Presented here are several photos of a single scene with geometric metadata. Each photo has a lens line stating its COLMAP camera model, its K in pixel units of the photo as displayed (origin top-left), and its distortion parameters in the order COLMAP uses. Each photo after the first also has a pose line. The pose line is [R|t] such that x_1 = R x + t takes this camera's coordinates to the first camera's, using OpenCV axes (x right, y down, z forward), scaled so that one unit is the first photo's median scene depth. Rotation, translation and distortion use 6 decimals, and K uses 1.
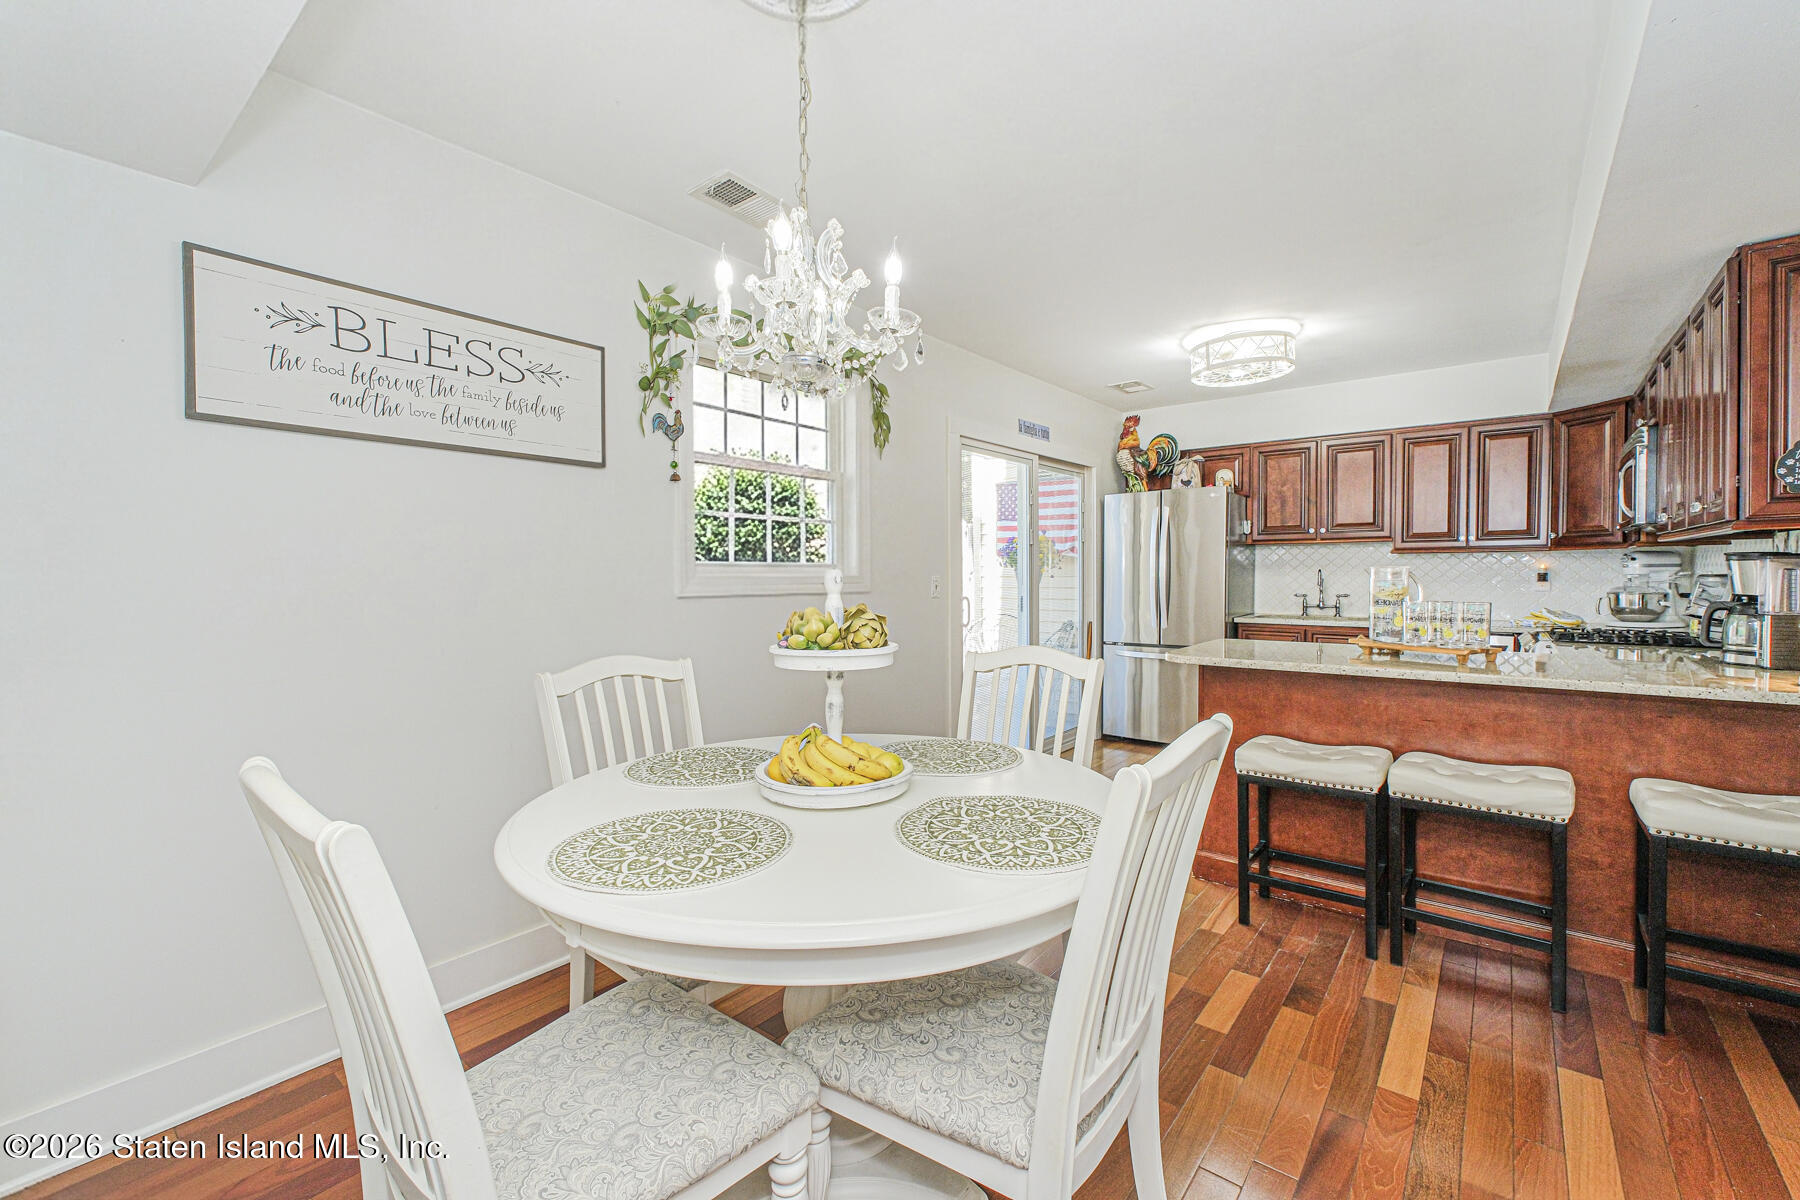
lens RADIAL K [[751.7, 0, 898.4], [0, 751.7, 596.8], [0, 0, 1]] dist [-0.000546, -0.000097]
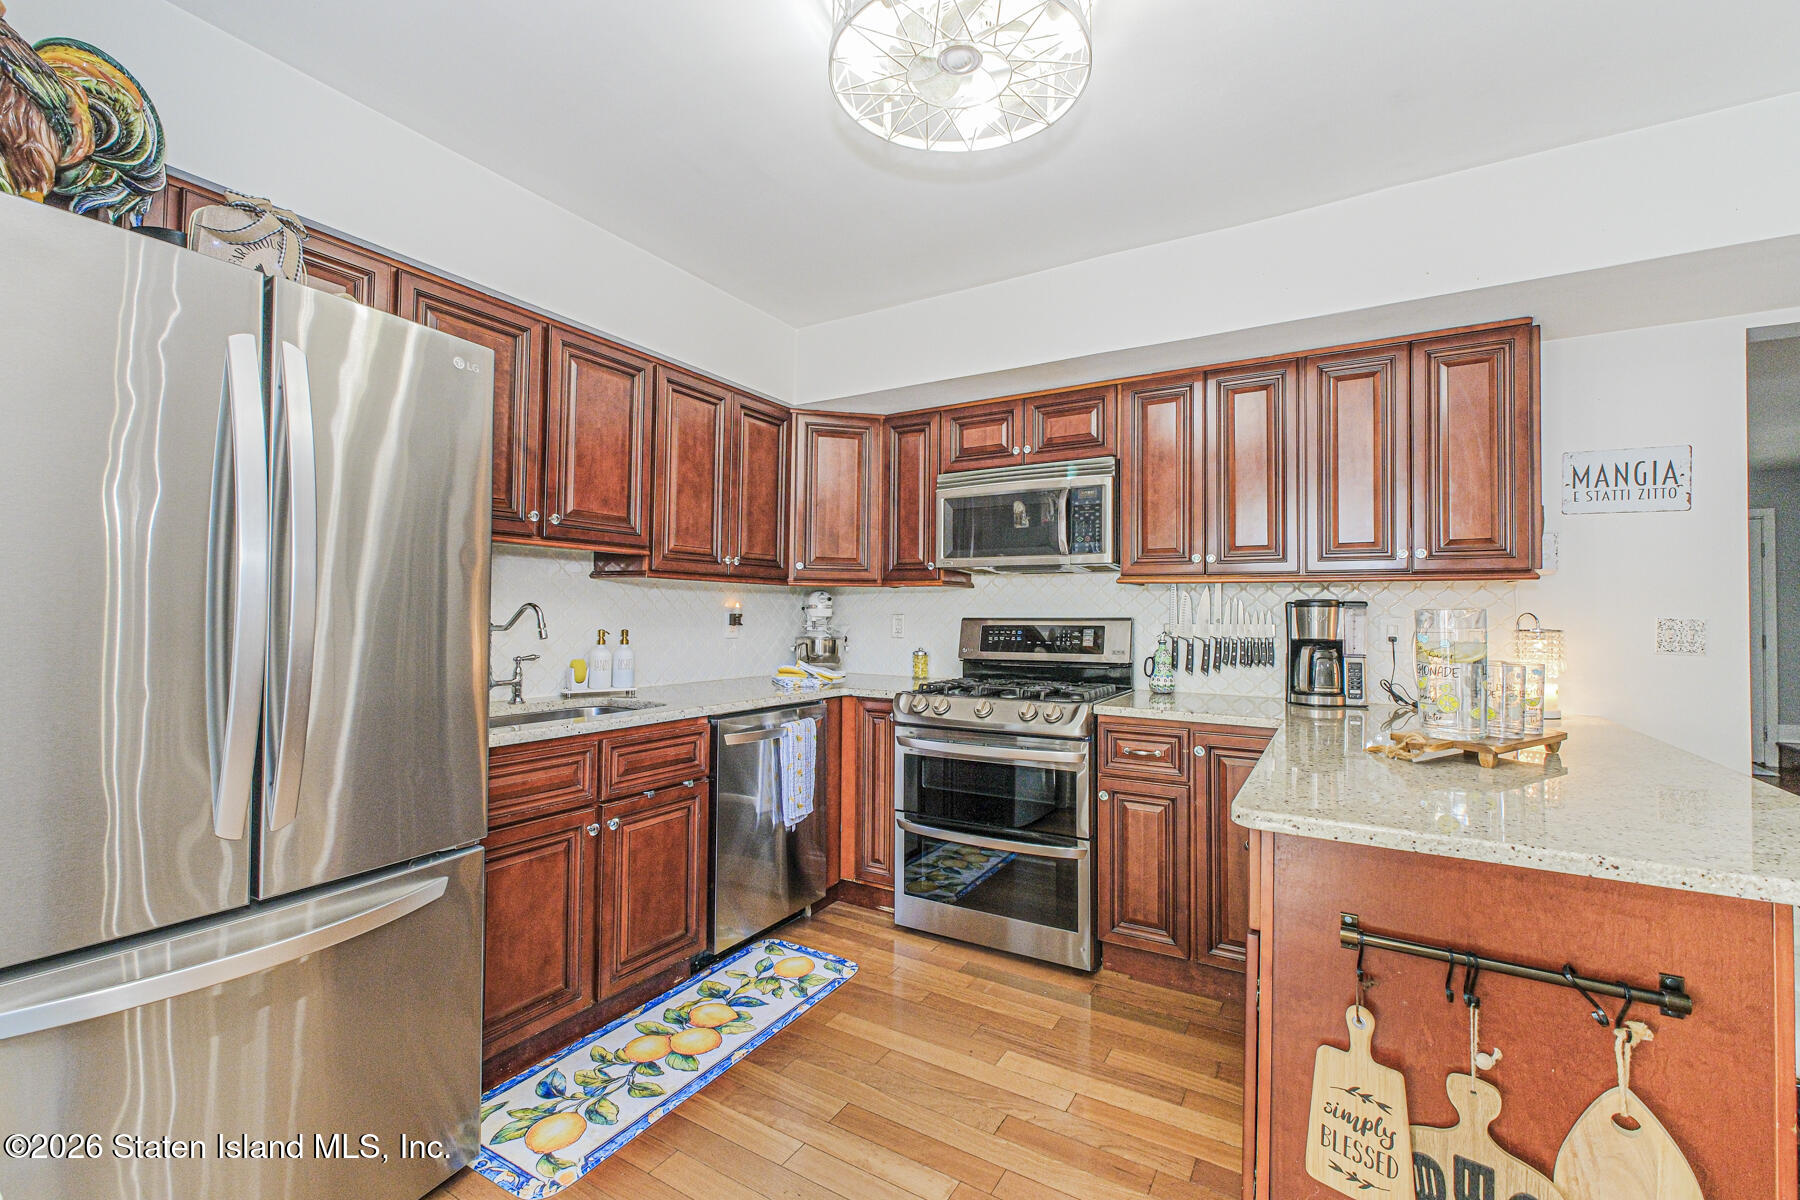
lens RADIAL K [[752.8, 0, 900.0], [0, 752.8, 593.5], [0, 0, 1]] dist [-0.001621, 0.000009]
pose [[-0.140306, 0.030343, 0.989643, 0.077523], [0.021354, 0.999391, -0.027615, -0.024928], [-0.989878, 0.017258, -0.140869, 0.843243]]
